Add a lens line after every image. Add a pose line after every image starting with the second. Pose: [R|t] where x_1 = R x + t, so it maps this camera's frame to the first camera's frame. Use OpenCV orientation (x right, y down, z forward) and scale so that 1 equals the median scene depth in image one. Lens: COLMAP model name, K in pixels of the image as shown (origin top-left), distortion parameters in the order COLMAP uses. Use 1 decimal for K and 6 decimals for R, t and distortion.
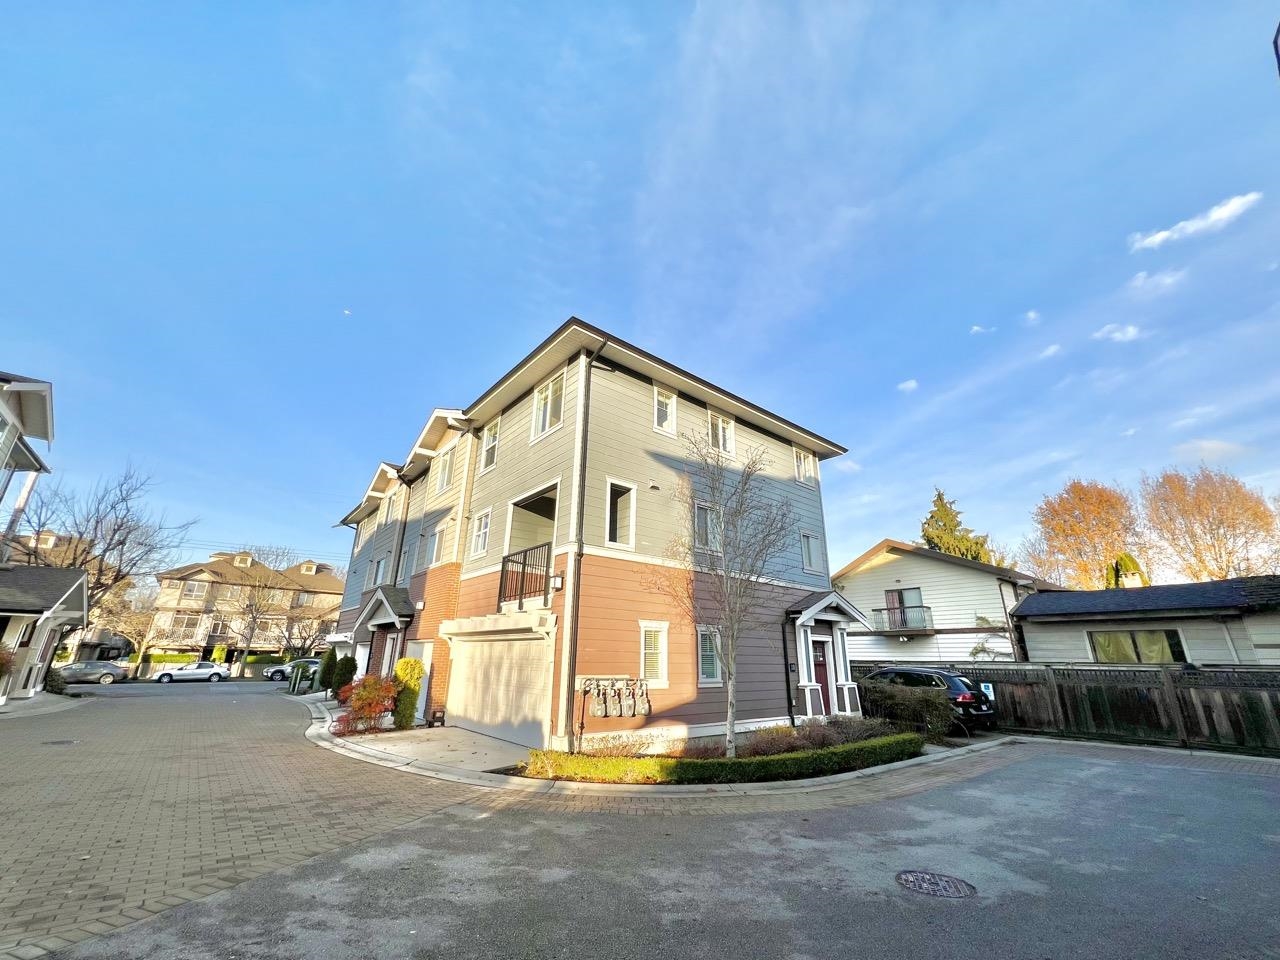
lens RADIAL K [[513.6, 0, 639.3], [0, 513.6, 481.9], [0, 0, 1]] dist [-0.000884, -0.000594]
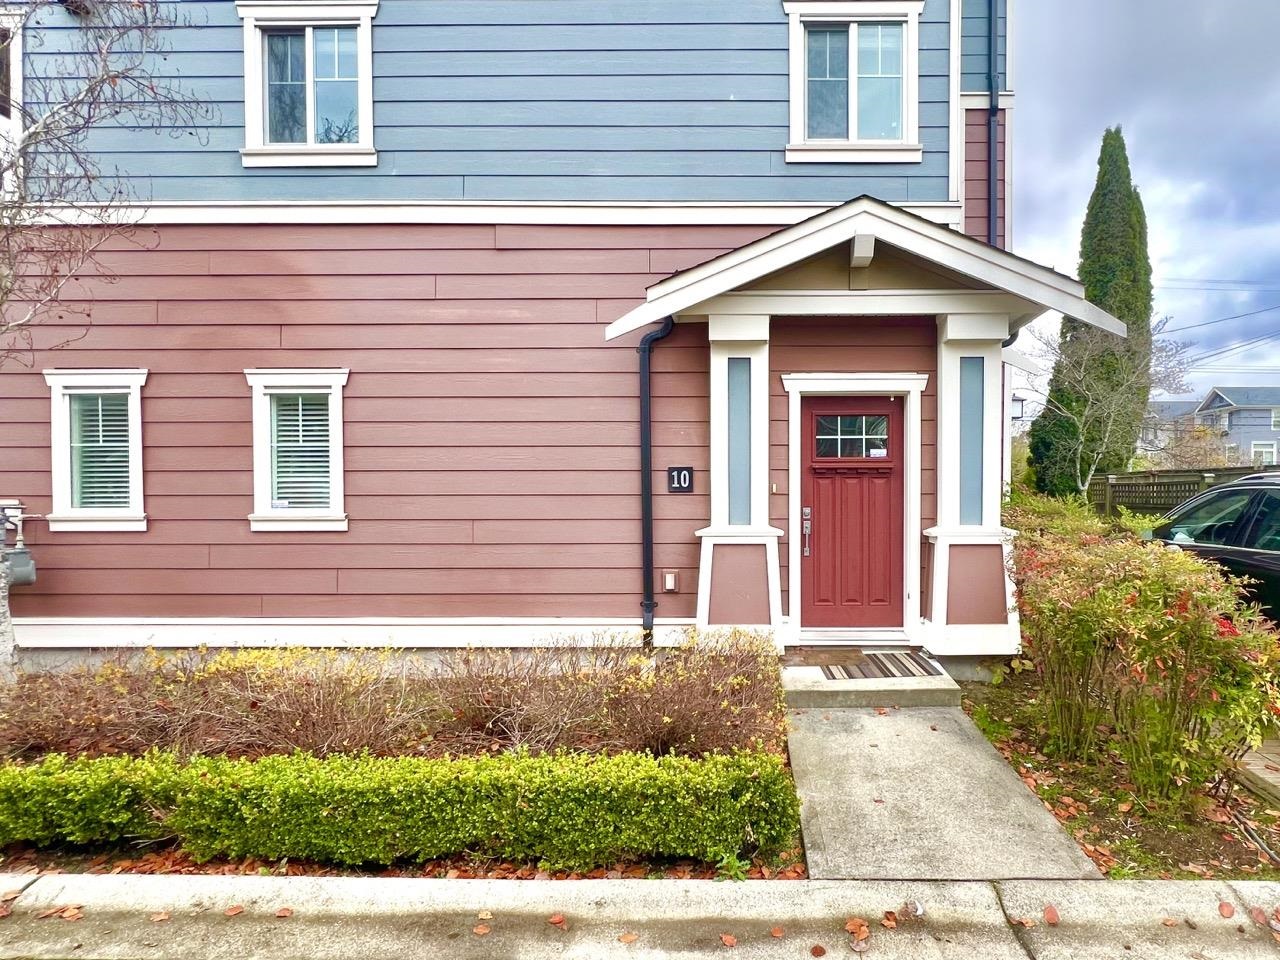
lens RADIAL K [[508.1, 0, 640.8], [0, 508.1, 478.1], [0, 0, 1]] dist [0.001295, -0.000741]
pose [[0.771136, -0.007938, -0.636621, 0.485002], [0.219570, 0.941893, 0.254219, 0.278893], [0.597610, -0.335820, 0.728071, 0.766338]]
